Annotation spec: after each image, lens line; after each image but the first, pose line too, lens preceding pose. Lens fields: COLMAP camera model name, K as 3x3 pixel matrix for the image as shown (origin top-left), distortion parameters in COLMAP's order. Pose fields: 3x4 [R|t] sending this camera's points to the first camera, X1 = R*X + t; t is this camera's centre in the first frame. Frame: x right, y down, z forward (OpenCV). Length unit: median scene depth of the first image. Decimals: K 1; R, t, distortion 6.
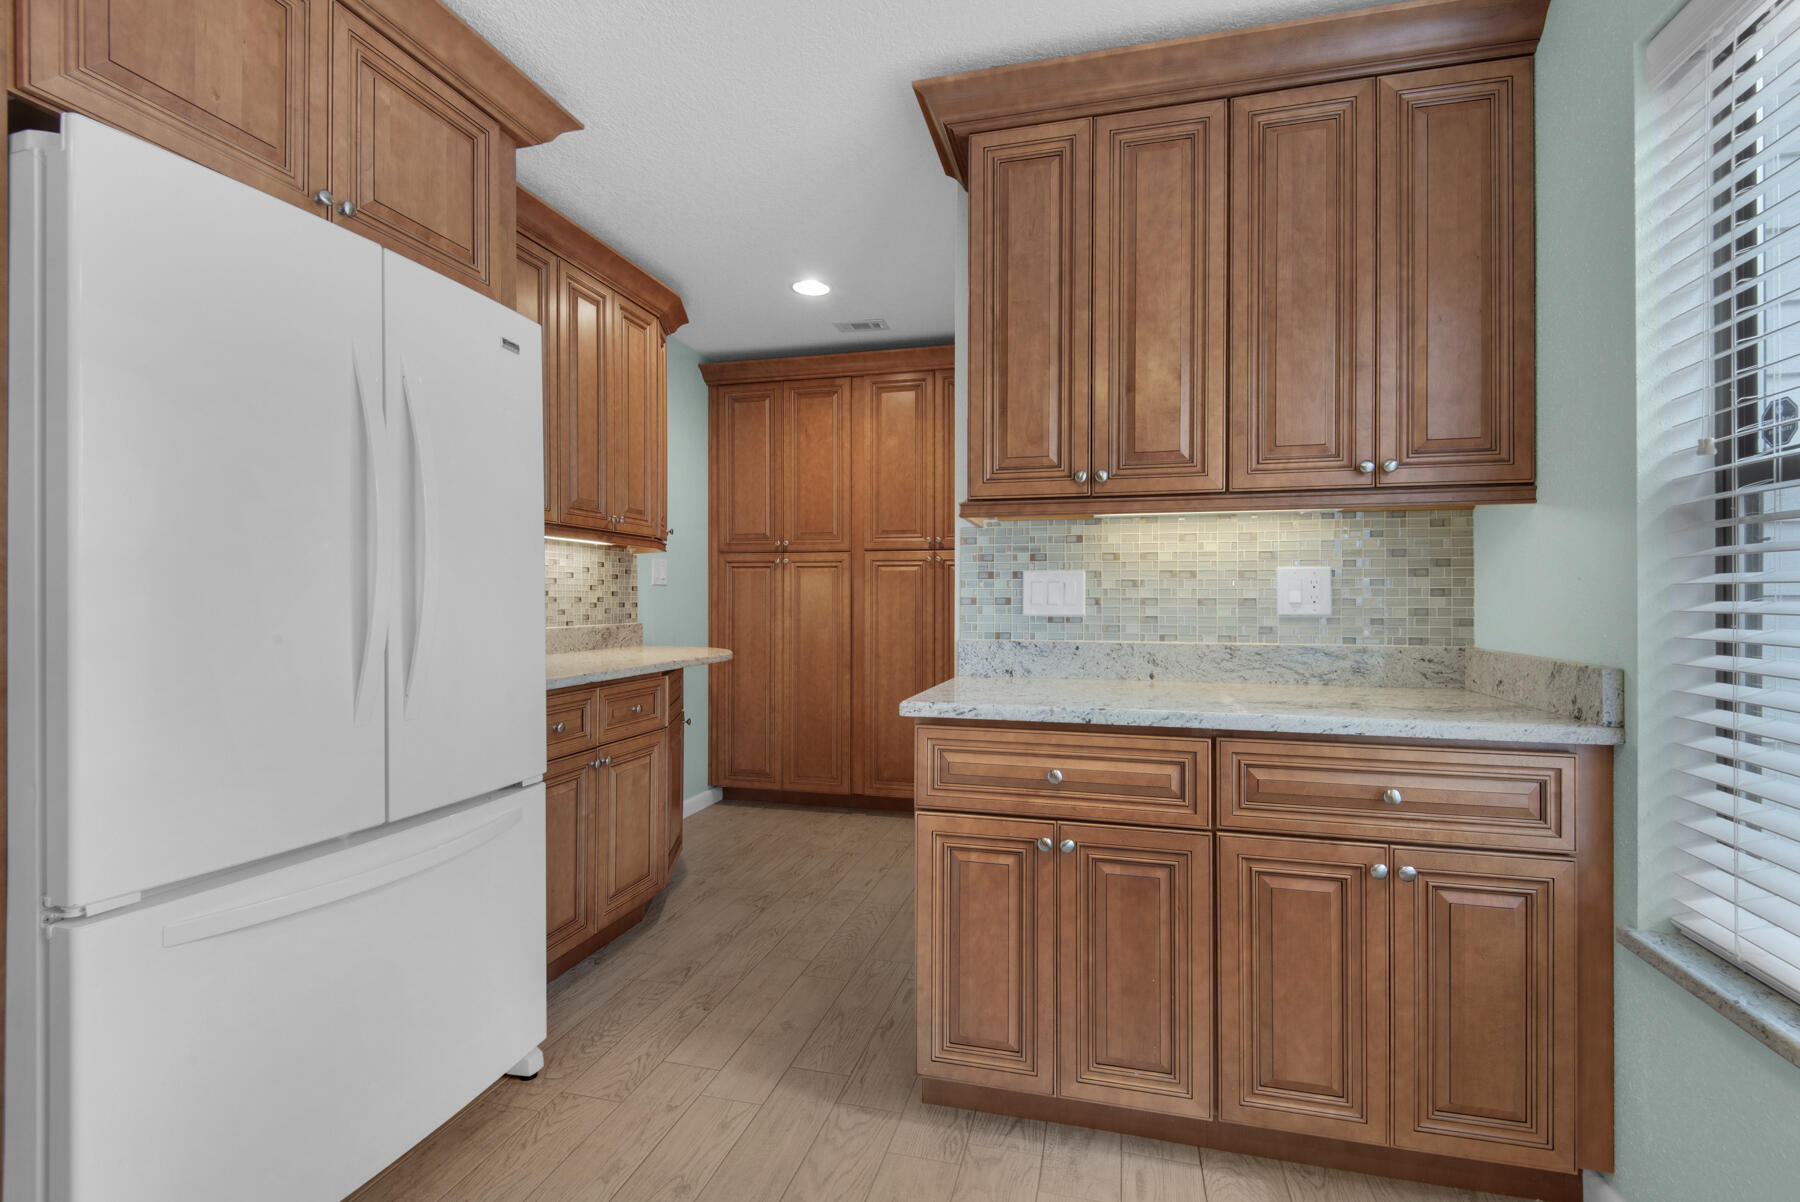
lens RADIAL K [[828.1, 0, 892.7], [0, 828.1, 598.8], [0, 0, 1]] dist [0.028077, -0.012981]
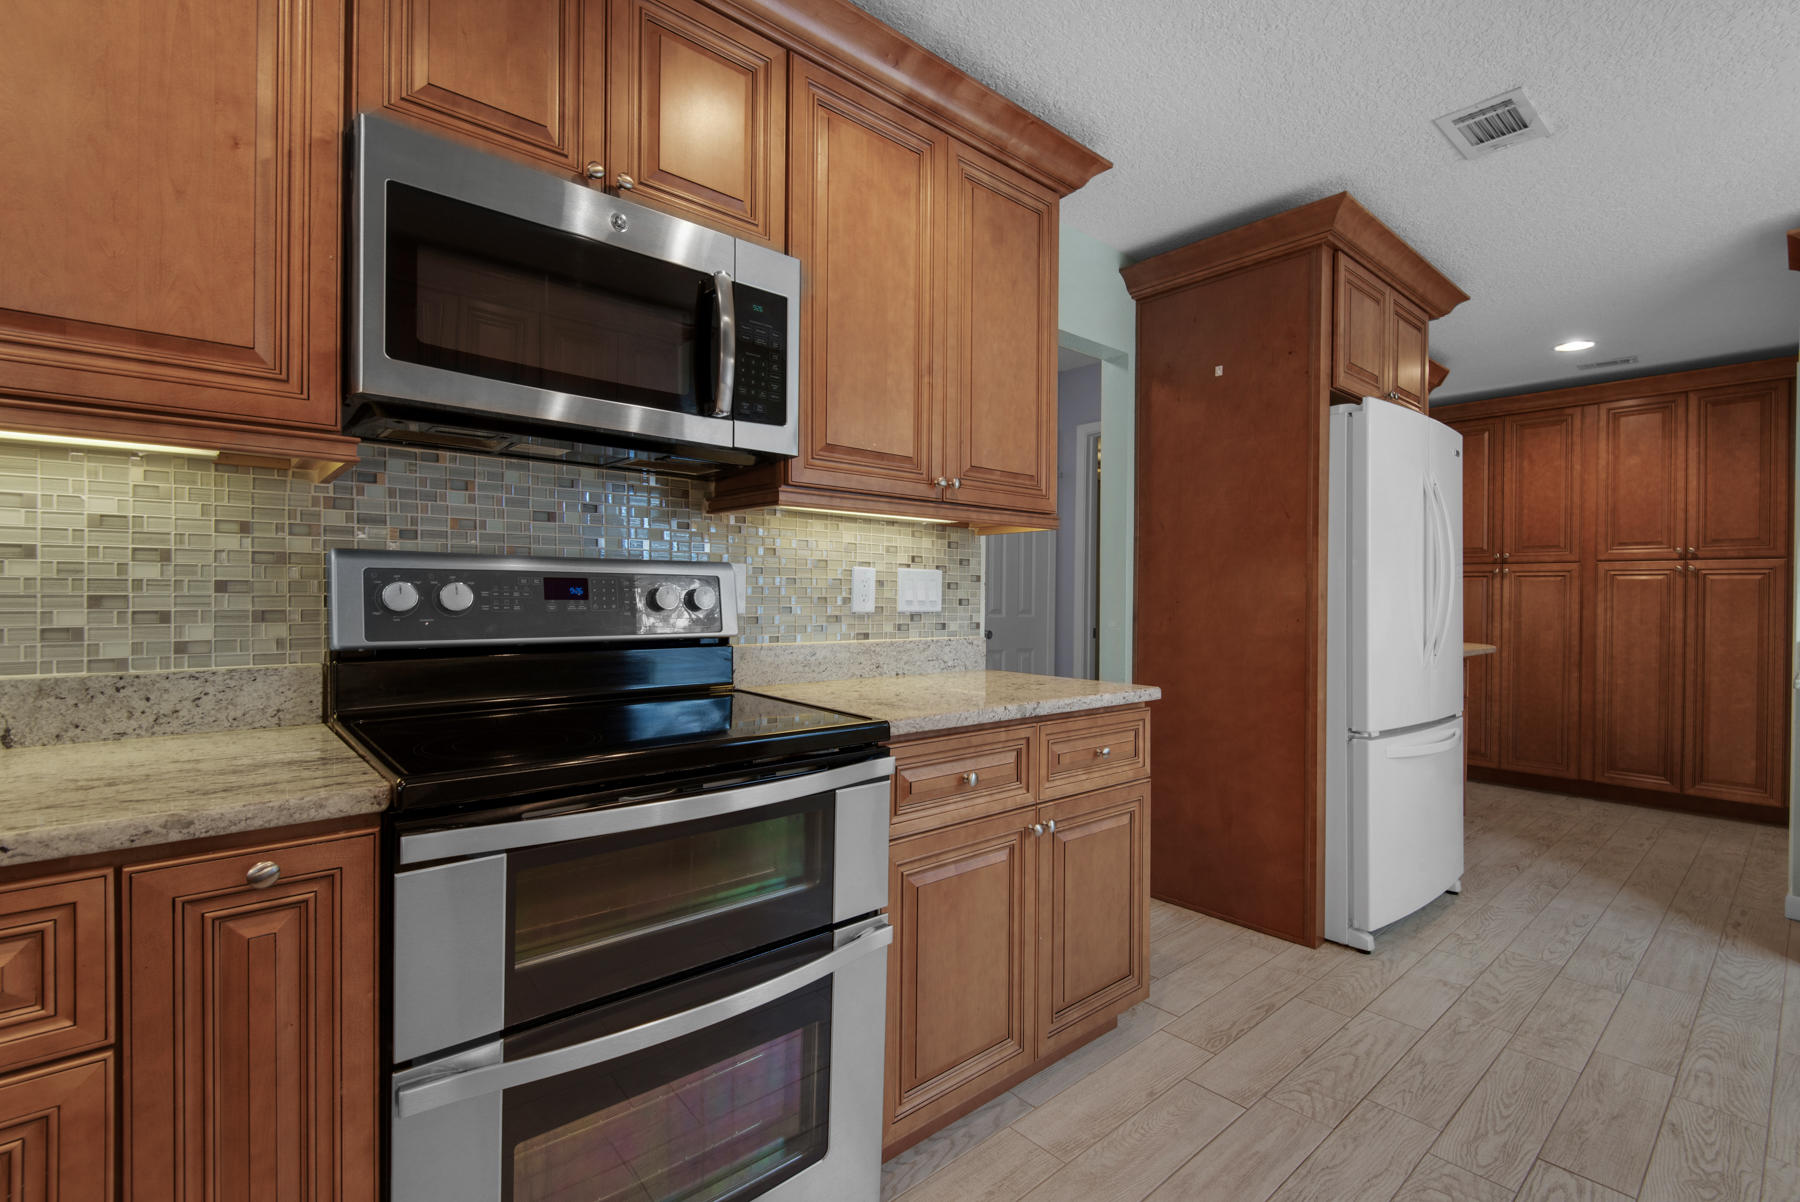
lens RADIAL K [[828.1, 0, 913.9], [0, 828.1, 601.3], [0, 0, 1]] dist [0.028077, -0.012981]
pose [[0.845936, 0.011546, -0.533159, -0.208099], [-0.010736, 0.999932, 0.004619, -0.000113], [0.533176, 0.001816, 0.846003, -0.433708]]
